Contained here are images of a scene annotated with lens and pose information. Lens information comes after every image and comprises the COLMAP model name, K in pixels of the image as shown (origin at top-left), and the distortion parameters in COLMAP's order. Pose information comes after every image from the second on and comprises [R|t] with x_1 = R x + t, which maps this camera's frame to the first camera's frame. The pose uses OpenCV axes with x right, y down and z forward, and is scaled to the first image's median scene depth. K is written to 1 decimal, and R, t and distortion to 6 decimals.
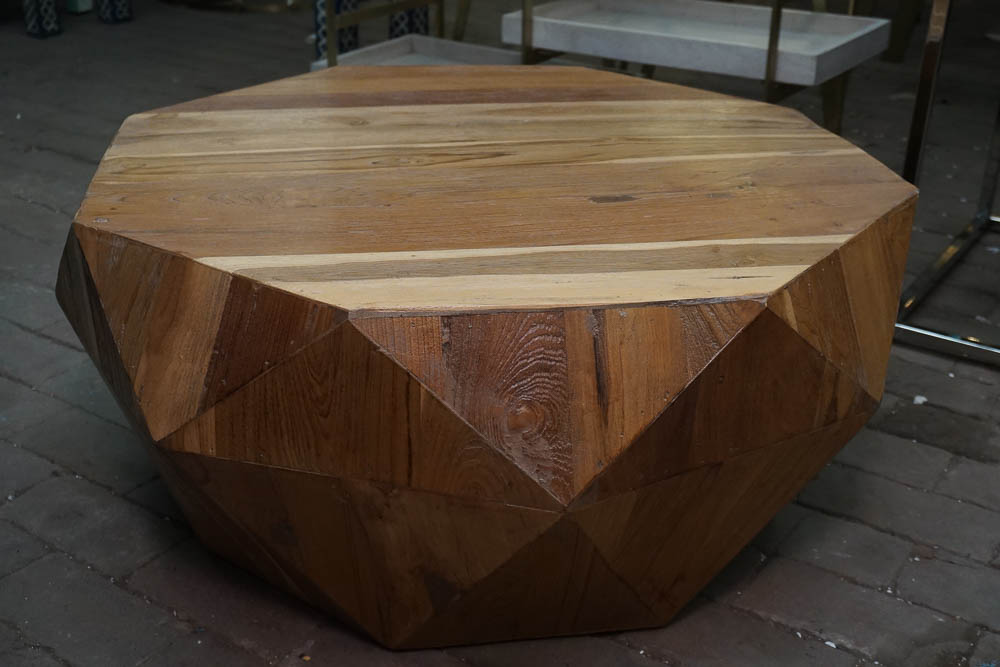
lens RADIAL K [[1205.3, 0, 500.3], [0, 1205.3, 329.2], [0, 0, 1]] dist [0.056376, 0.000000]
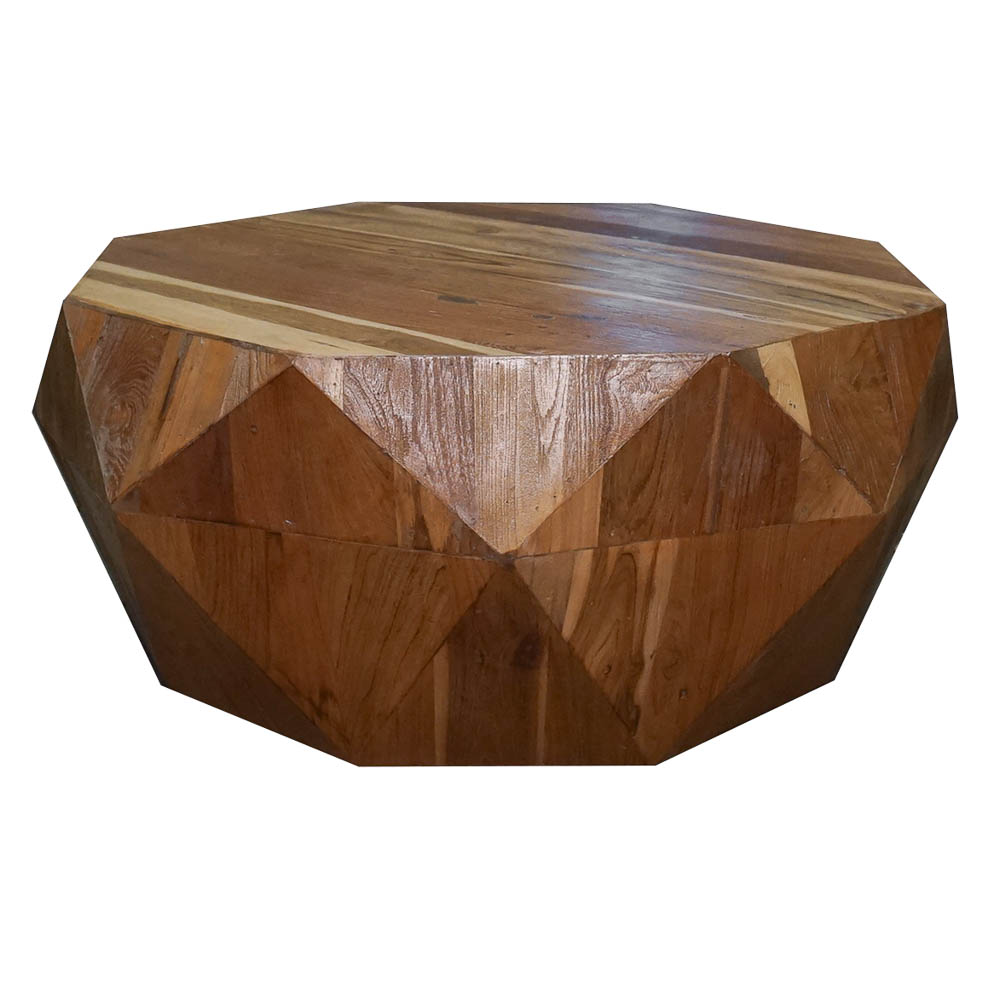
lens RADIAL K [[1847.3, 0, 510.2], [0, 1847.3, 500.6], [0, 0, 1]] dist [0.133410, 0.000000]
pose [[0.617434, 0.223755, -0.754128, 1.400417], [-0.334968, 0.942214, 0.005310, 0.017304], [0.711739, 0.249330, 0.656706, 0.164842]]
